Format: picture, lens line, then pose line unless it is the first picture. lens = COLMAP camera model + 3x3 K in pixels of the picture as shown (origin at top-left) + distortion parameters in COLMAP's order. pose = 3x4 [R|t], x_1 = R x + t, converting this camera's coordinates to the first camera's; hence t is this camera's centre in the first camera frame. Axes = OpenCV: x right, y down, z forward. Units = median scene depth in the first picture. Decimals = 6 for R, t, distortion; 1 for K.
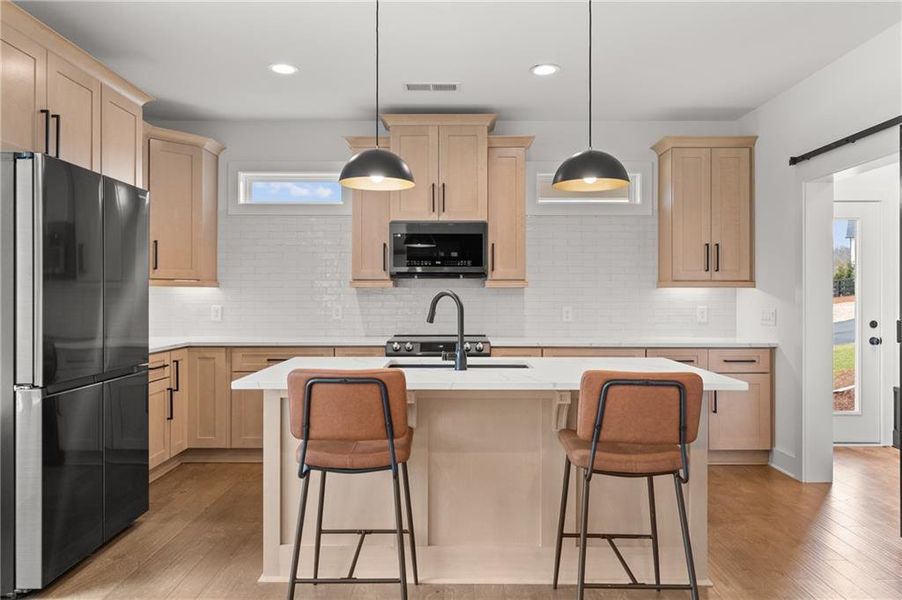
lens RADIAL K [[609.5, 0, 451.5], [0, 609.5, 298.0], [0, 0, 1]] dist [0.001592, 0.007093]
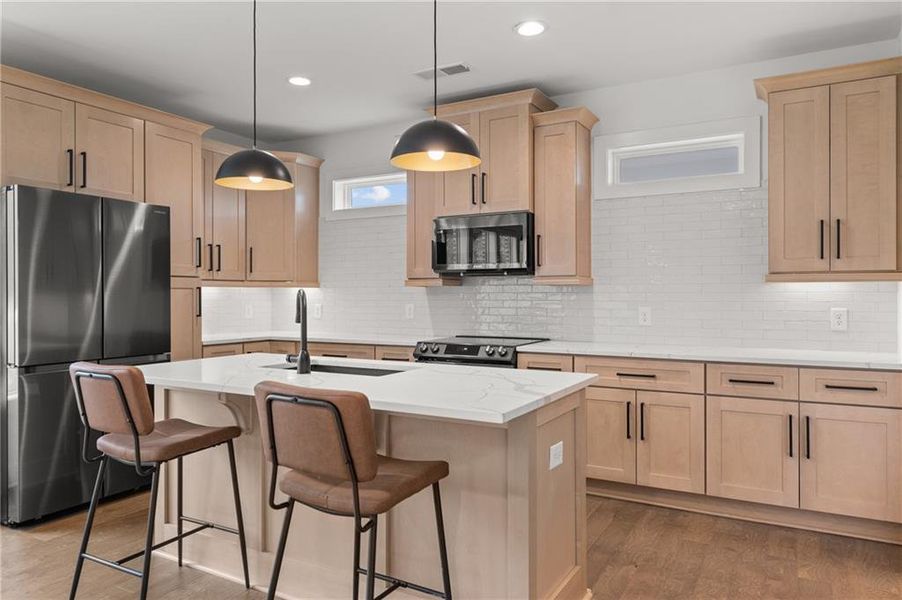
lens RADIAL K [[609.5, 0, 454.7], [0, 609.5, 300.0], [0, 0, 1]] dist [0.001592, 0.007093]
pose [[0.872824, 0.000483, -0.488035, 0.397401], [0.001288, 0.999994, 0.003293, 0.001354], [0.488034, -0.003503, 0.872818, 0.170241]]
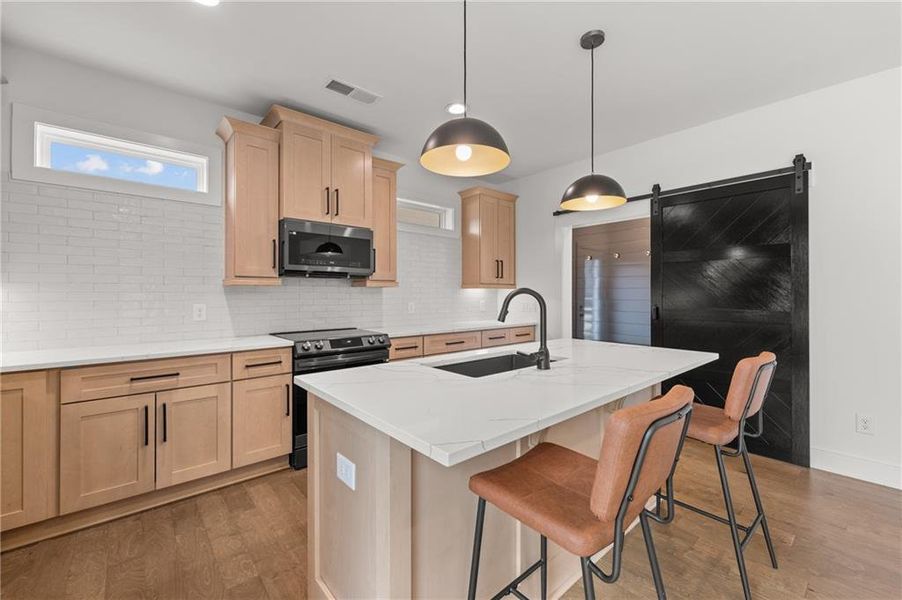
lens RADIAL K [[369.6, 0, 453.1], [0, 369.6, 294.4], [0, 0, 1]] dist [-0.001260, -0.000016]
pose [[0.751318, -0.001565, 0.659939, -0.286550], [0.003237, 0.999994, -0.001314, -0.001327], [-0.659933, 0.003123, 0.751318, 0.374307]]
